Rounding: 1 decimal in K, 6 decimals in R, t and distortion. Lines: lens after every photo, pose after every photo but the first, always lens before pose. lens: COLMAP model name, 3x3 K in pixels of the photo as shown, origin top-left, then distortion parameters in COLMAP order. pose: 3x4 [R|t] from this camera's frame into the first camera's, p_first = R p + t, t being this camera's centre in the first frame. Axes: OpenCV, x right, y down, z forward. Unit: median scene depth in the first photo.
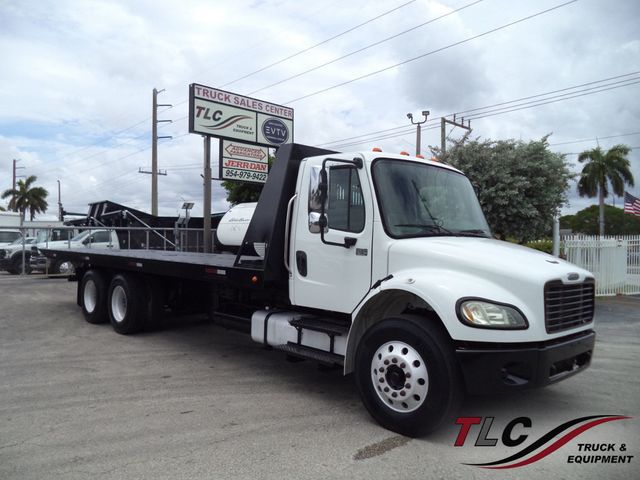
lens RADIAL K [[542.5, 0, 331.4], [0, 542.5, 239.9], [0, 0, 1]] dist [-0.018844, -0.008600]
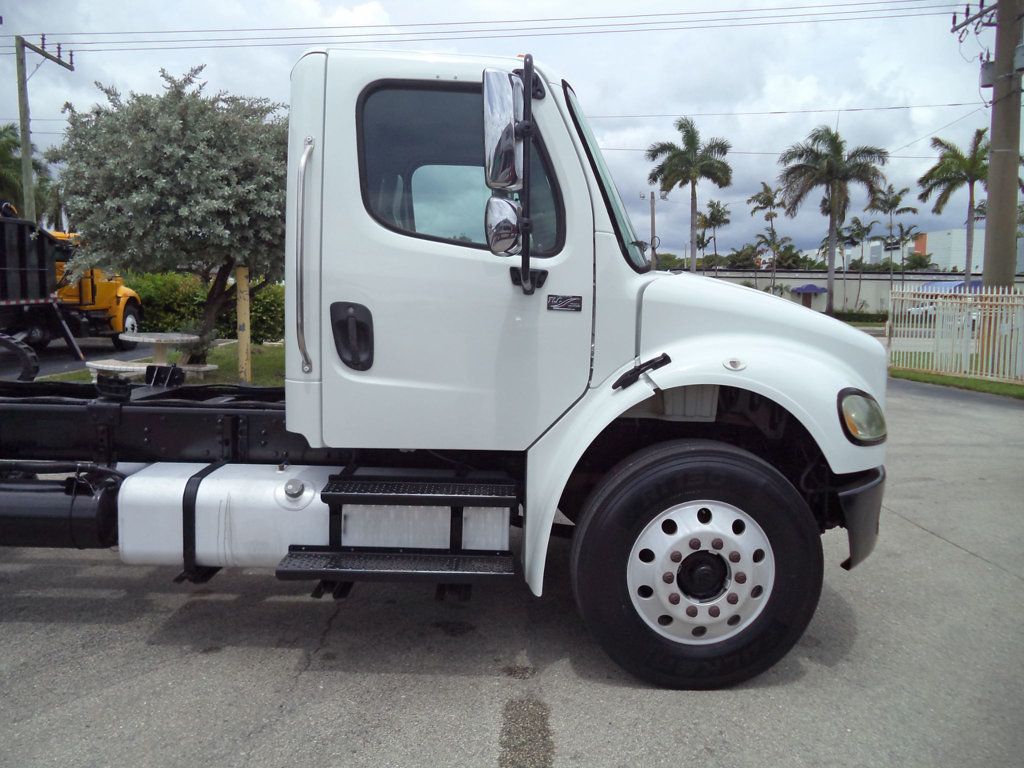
lens RADIAL K [[848.7, 0, 494.8], [0, 848.7, 382.7], [0, 0, 1]] dist [-0.001946, -0.000422]
pose [[0.695522, -0.081138, 0.713909, -0.172355], [-0.005195, 0.993010, 0.117920, 0.002231], [-0.718486, -0.085724, 0.690238, 0.219560]]
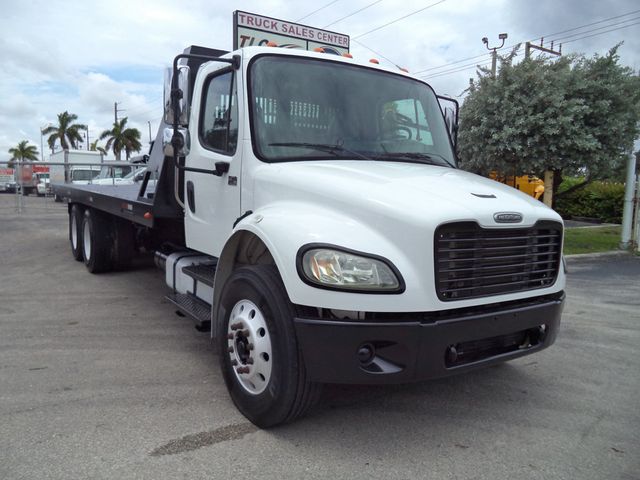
lens RADIAL K [[542.0, 0, 323.1], [0, 542.0, 242.0], [0, 0, 1]] dist [-0.014594, -0.006451]
pose [[0.982653, 0.027785, -0.183363, 0.122367], [-0.007280, 0.993730, 0.111565, 0.008424], [0.185313, -0.108295, 0.976694, 0.104203]]
